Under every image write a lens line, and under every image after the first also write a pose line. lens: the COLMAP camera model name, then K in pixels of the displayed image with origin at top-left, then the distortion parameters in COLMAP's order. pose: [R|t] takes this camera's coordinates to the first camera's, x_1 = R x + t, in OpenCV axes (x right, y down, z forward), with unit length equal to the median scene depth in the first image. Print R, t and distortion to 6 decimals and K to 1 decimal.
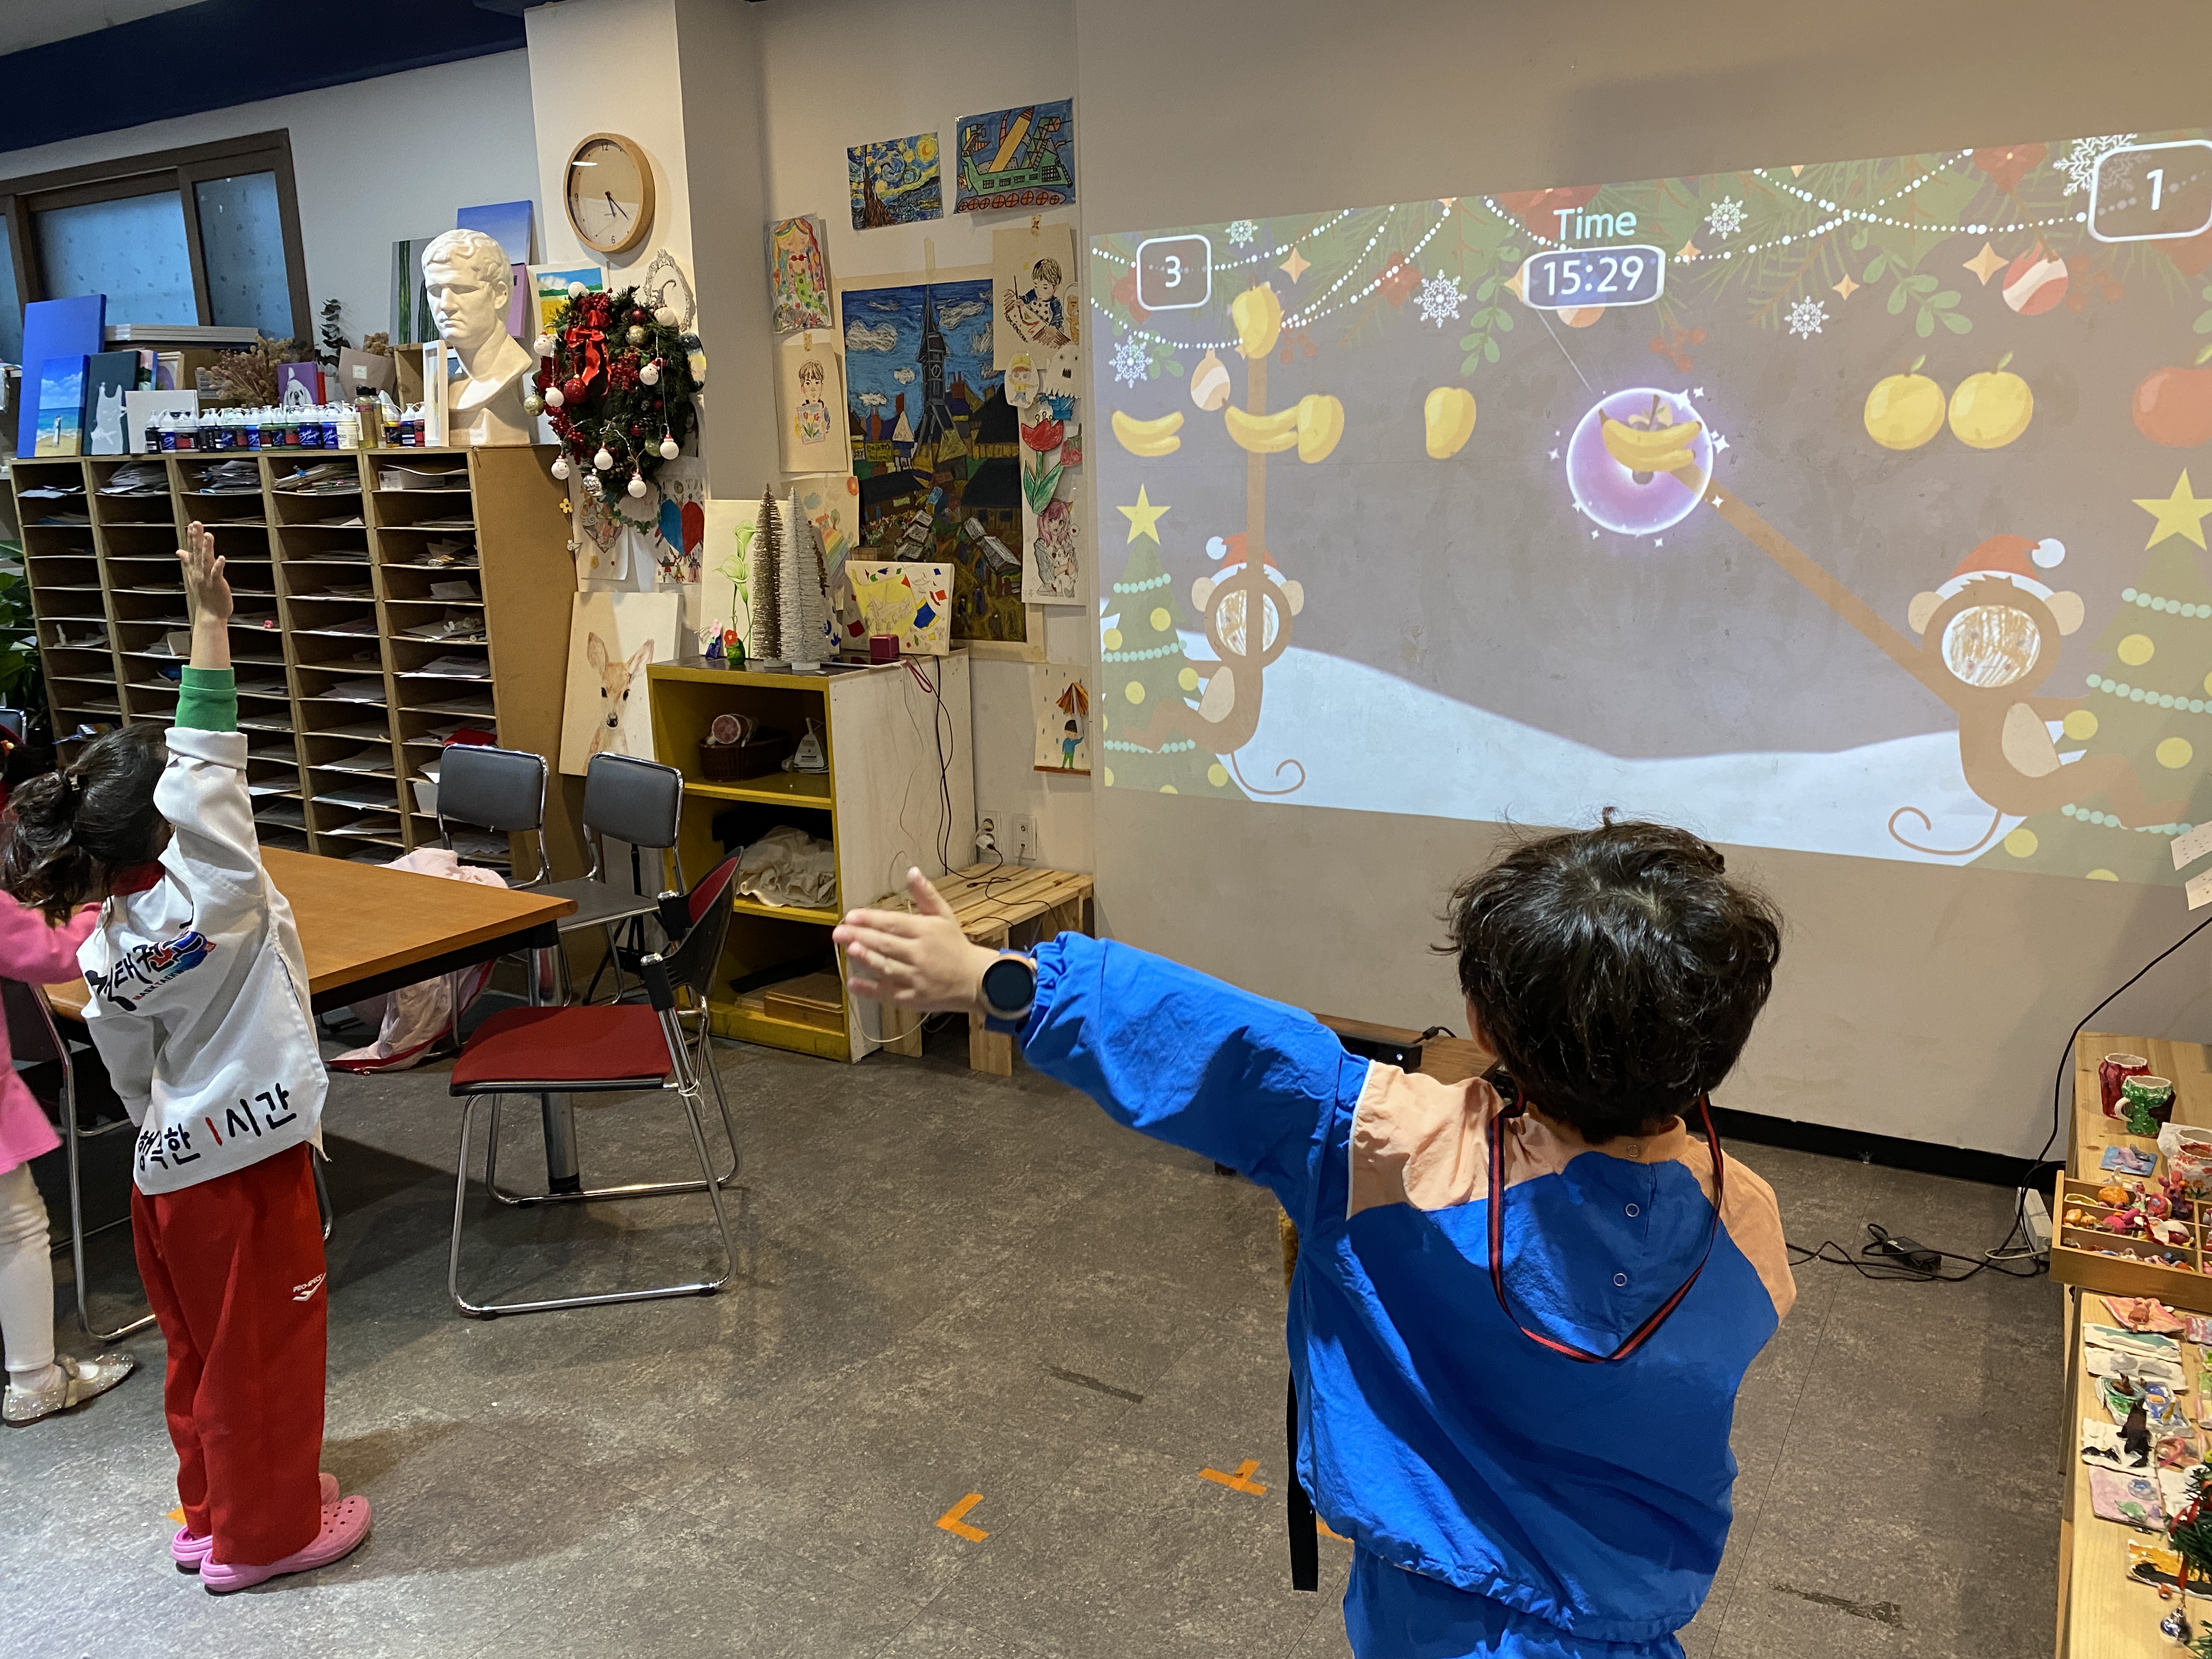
lens RADIAL K [[1676.3, 0, 1111.5], [0, 1676.3, 815.4], [0, 0, 1]] dist [0.049940, -0.064202]
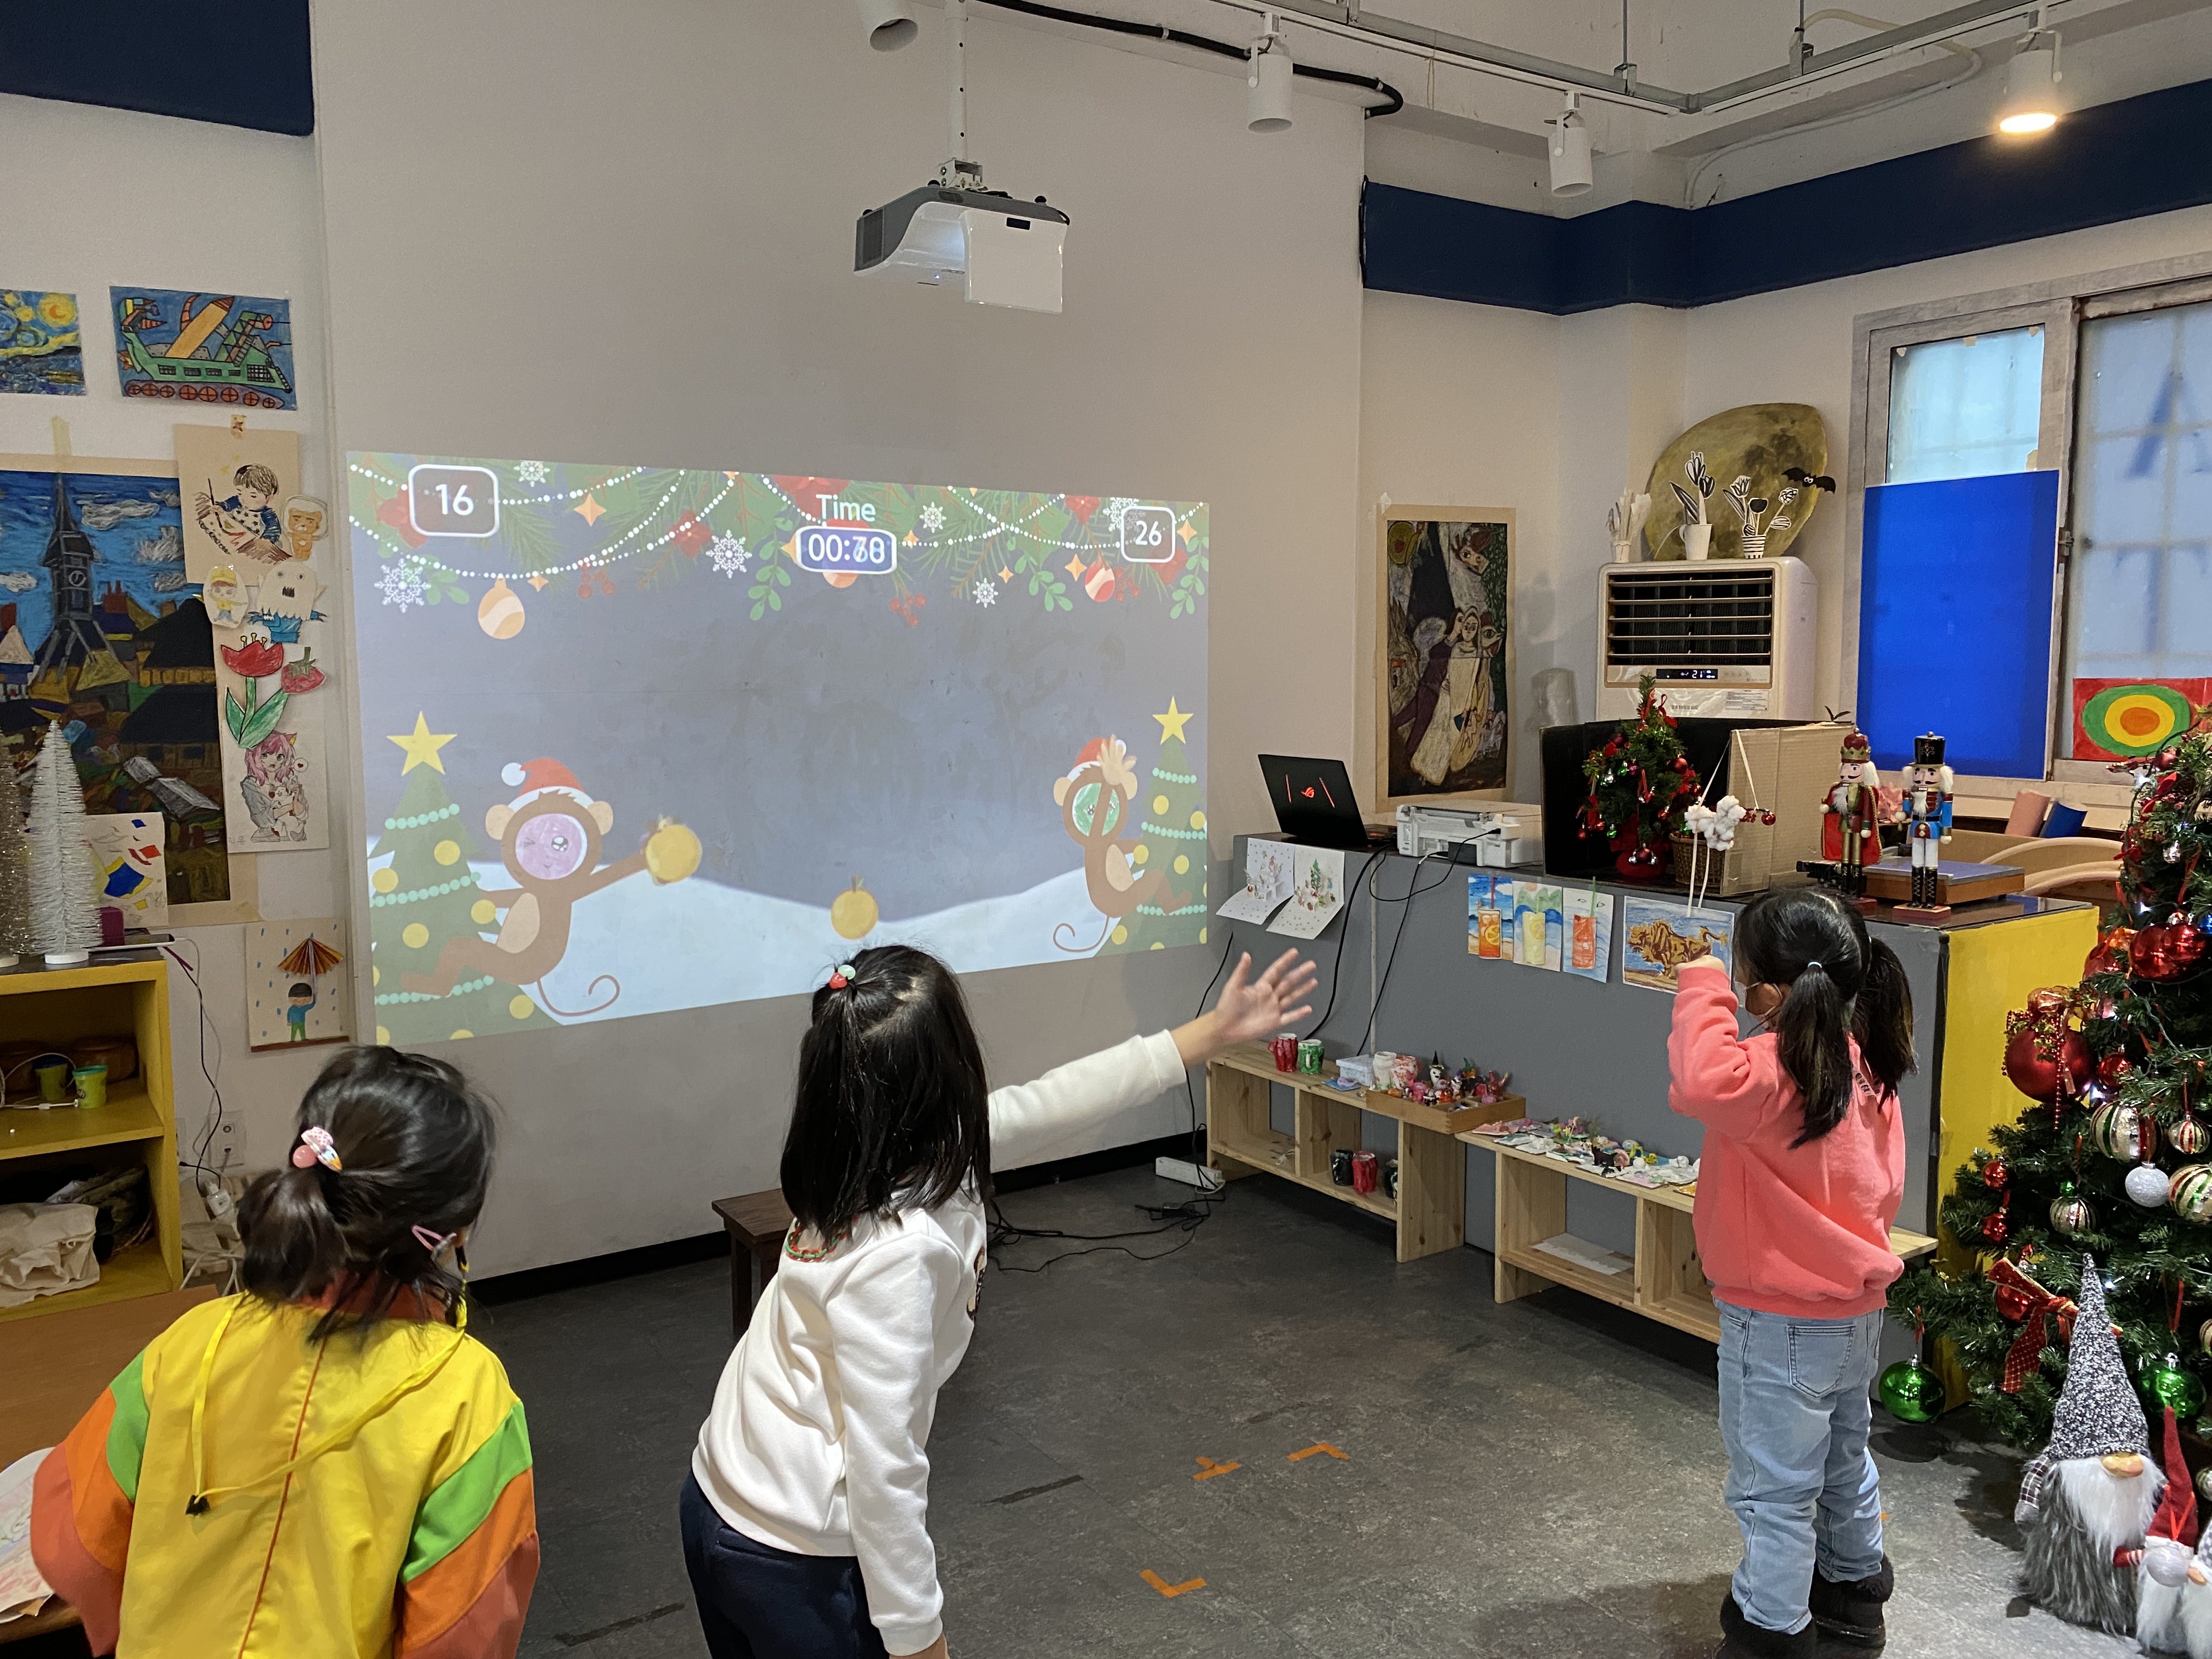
lens RADIAL K [[1676.3, 0, 1079.6], [0, 1676.3, 805.0], [0, 0, 1]] dist [0.049940, -0.064202]
pose [[0.442547, -0.058295, 0.894849, -0.647896], [0.187957, 0.981749, -0.028998, -0.048592], [-0.876826, 0.181026, 0.445427, 0.258860]]
